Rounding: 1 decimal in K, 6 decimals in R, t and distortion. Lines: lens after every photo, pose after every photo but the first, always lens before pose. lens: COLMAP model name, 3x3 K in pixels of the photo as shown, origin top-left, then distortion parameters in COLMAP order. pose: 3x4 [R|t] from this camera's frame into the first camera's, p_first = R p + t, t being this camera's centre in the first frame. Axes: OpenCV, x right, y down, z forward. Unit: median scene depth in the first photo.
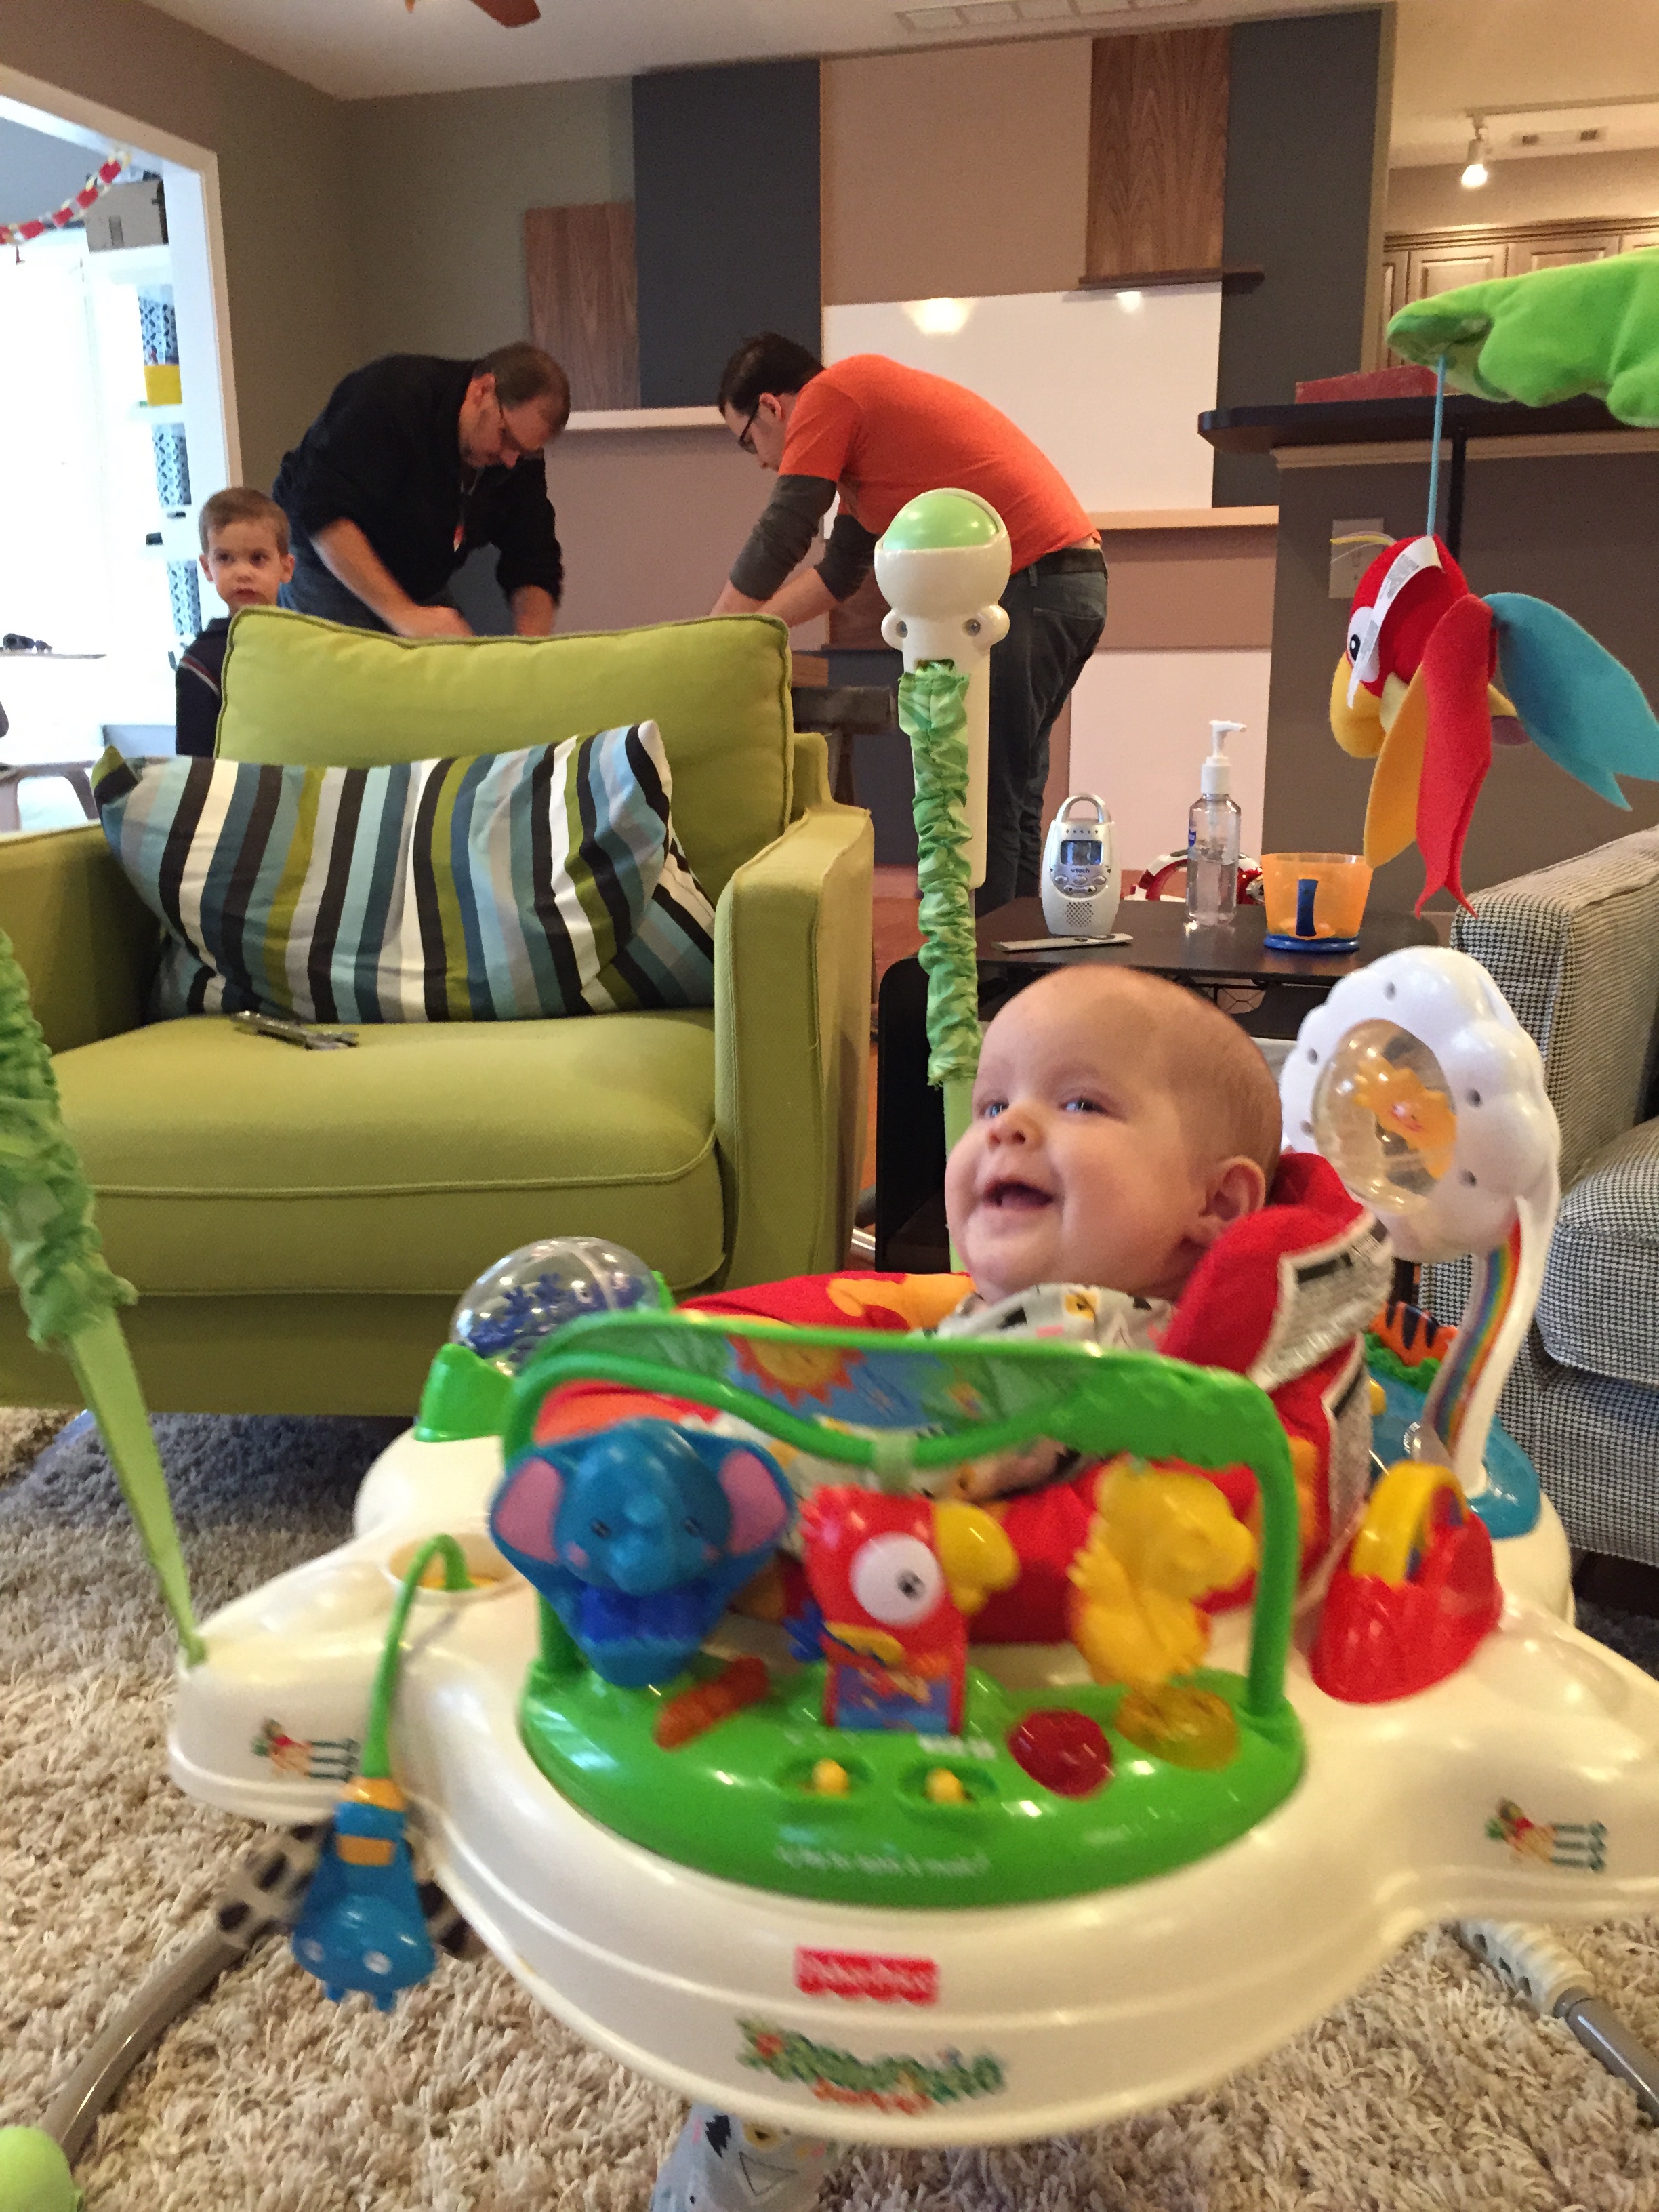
lens RADIAL K [[1887.6, 0, 820.7], [0, 1887.6, 1088.6], [0, 0, 1]] dist [0.089452, -0.103571]
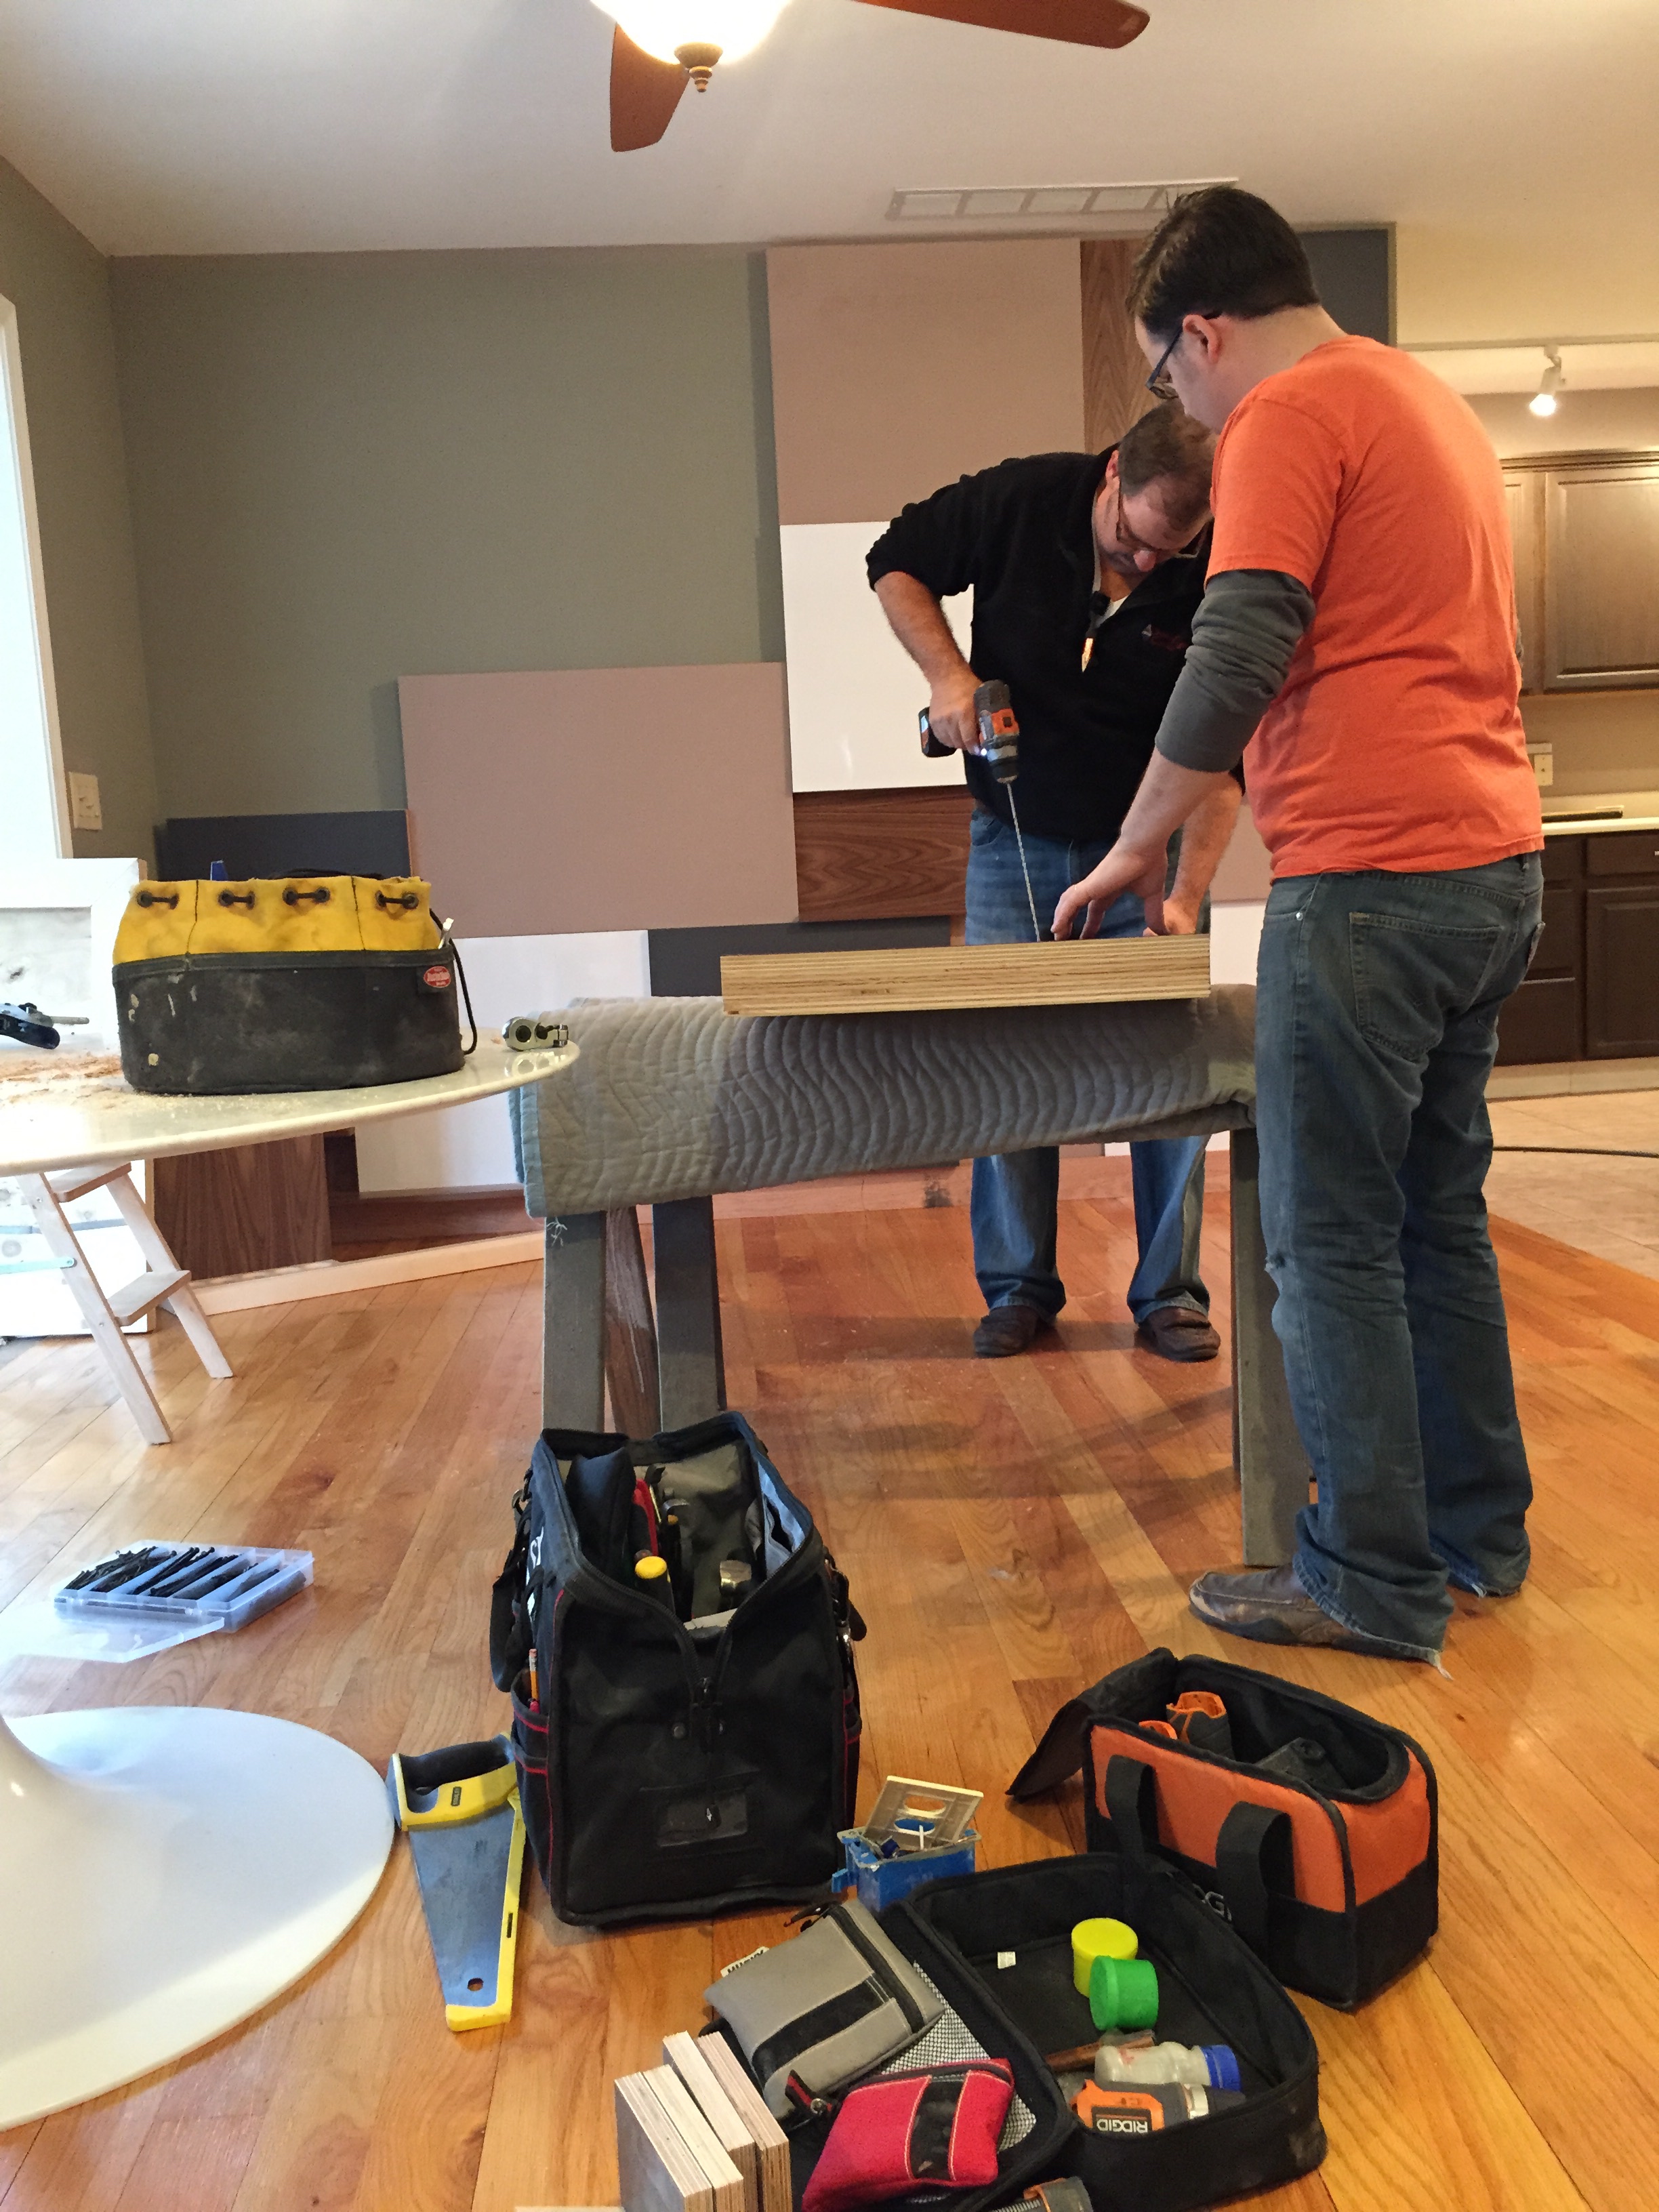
lens RADIAL K [[1887.6, 0, 819.5], [0, 1887.6, 1127.1], [0, 0, 1]] dist [0.089452, -0.103571]
pose [[0.936377, -0.087495, 0.339915, -0.301050], [0.120717, 0.989633, -0.077809, -0.082454], [-0.329583, 0.113892, 0.937232, 0.246239]]
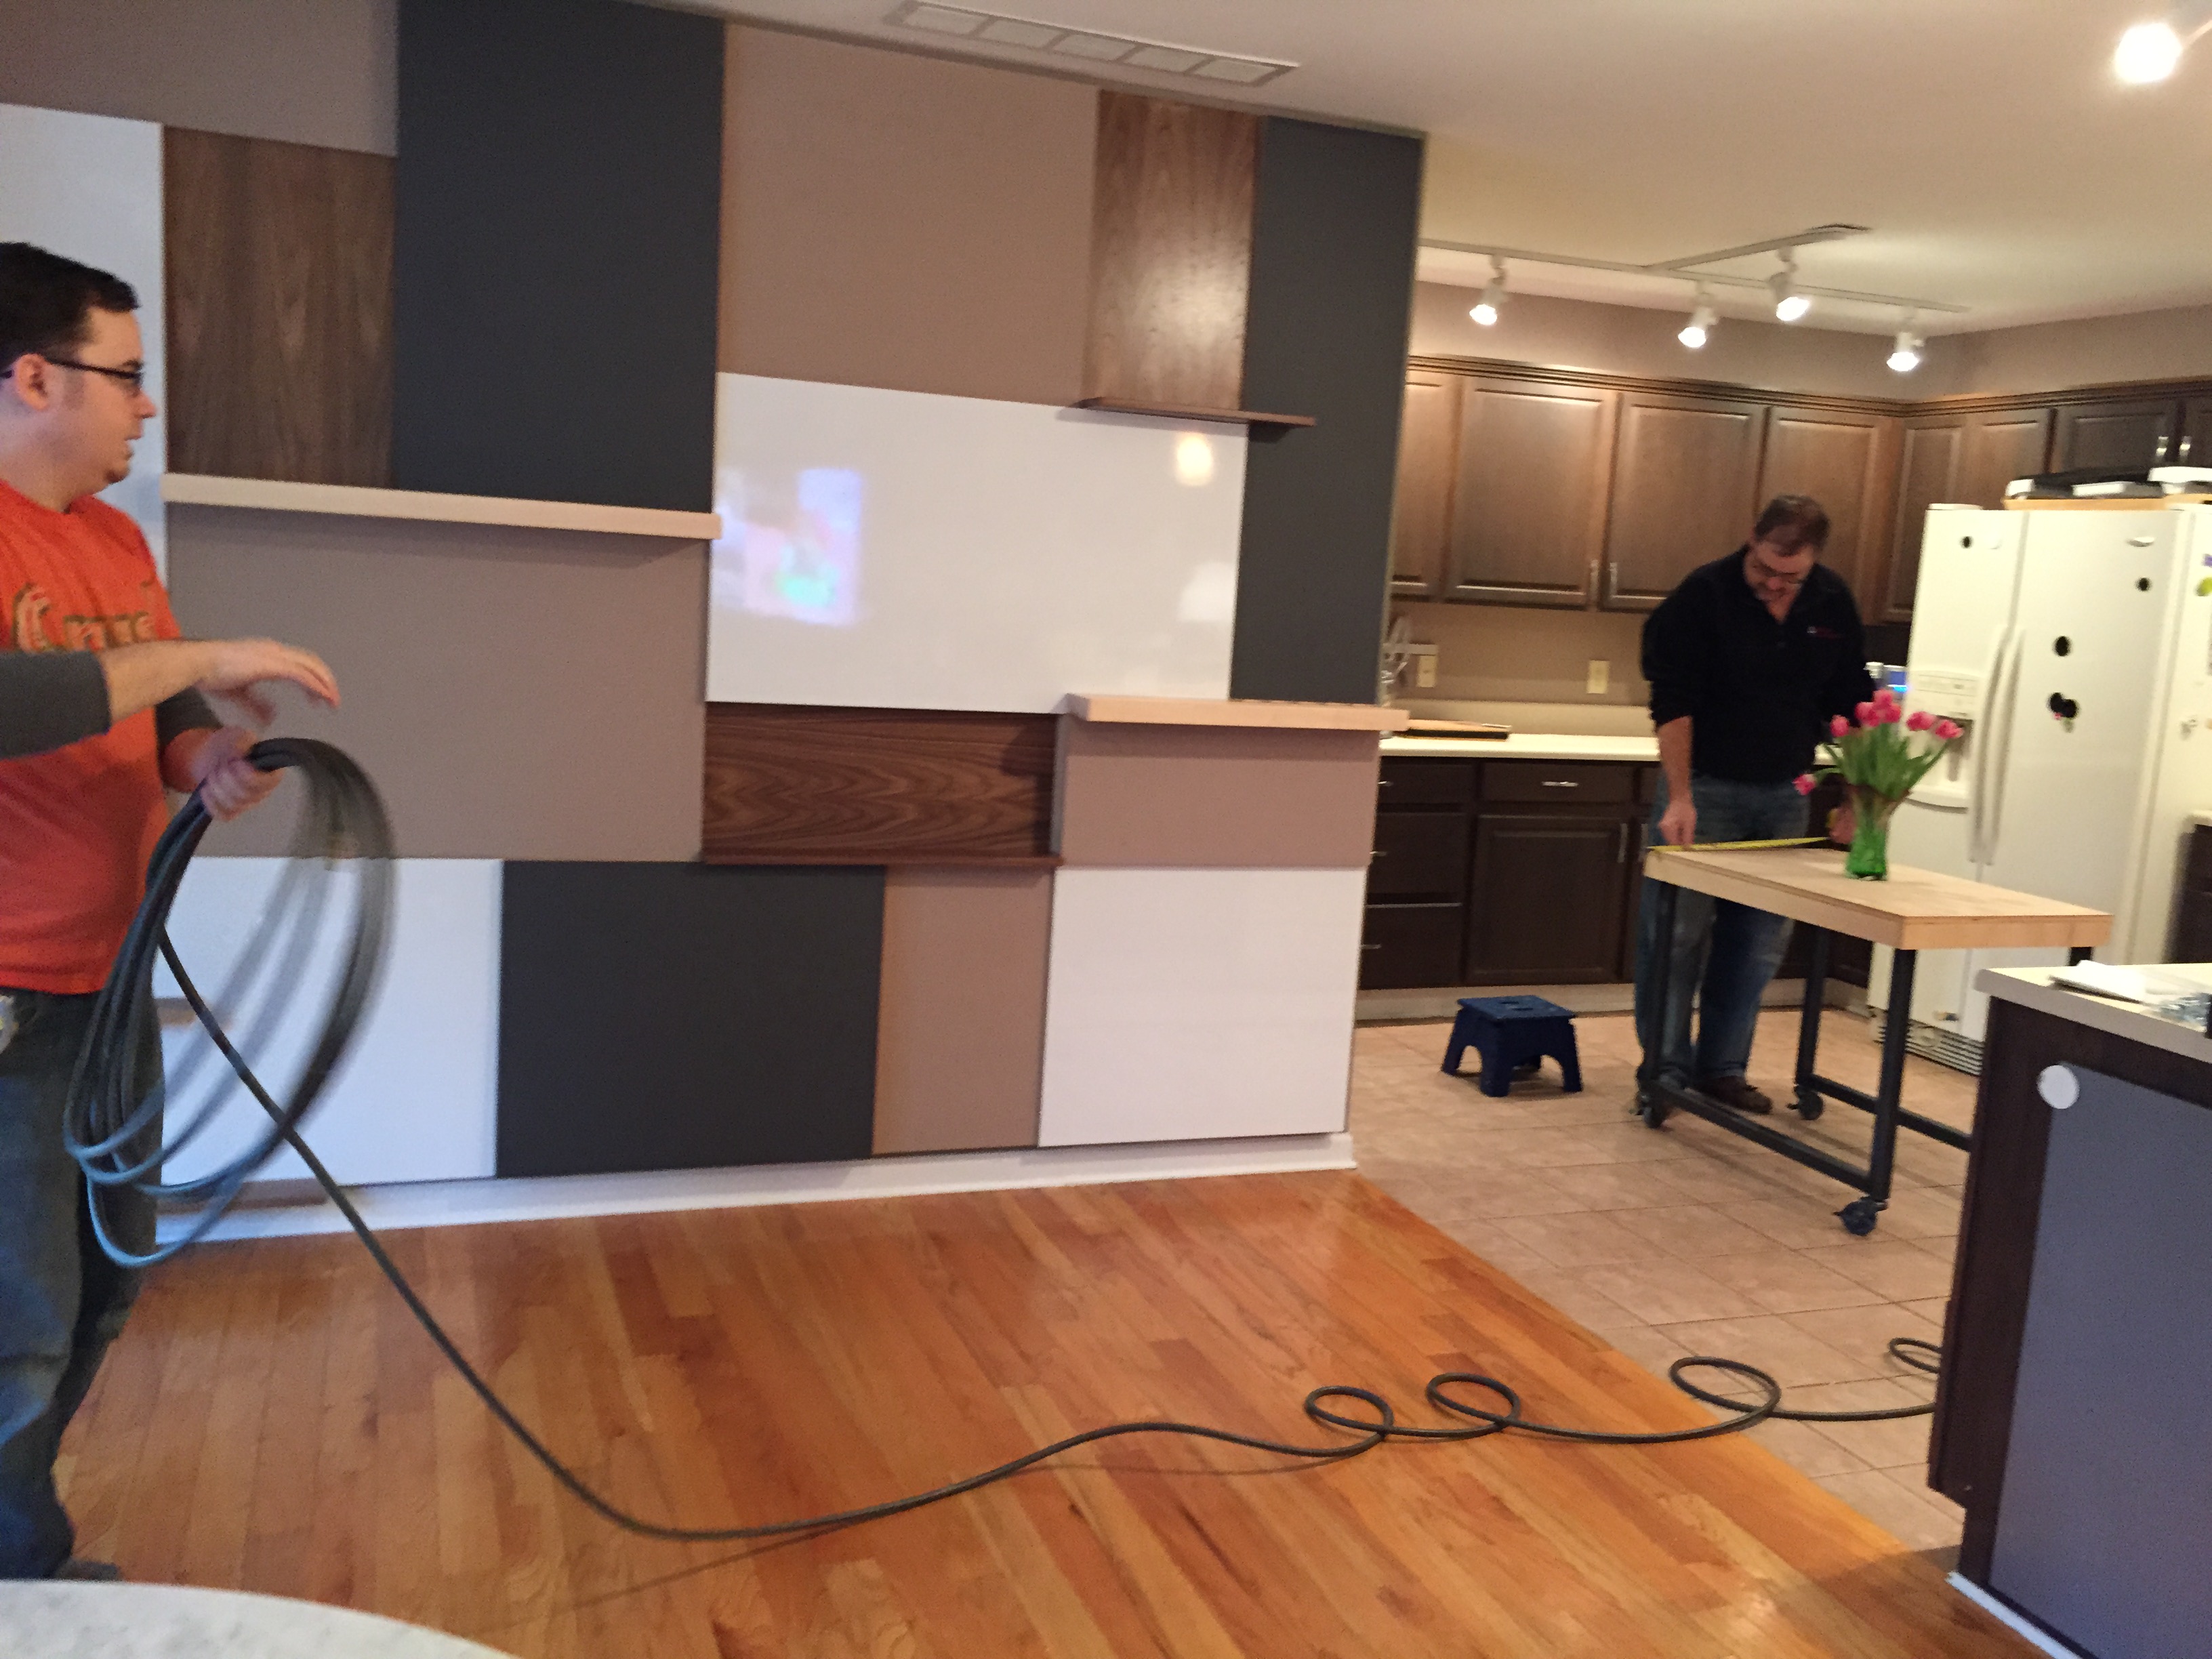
lens RADIAL K [[1887.6, 0, 1105.7], [0, 1887.6, 839.0], [0, 0, 1]] dist [0.089452, -0.103571]
pose [[0.791814, -0.034408, 0.609793, -0.313078], [0.069495, 0.997003, -0.033983, -0.221589], [-0.606796, 0.069286, 0.791832, 0.414614]]
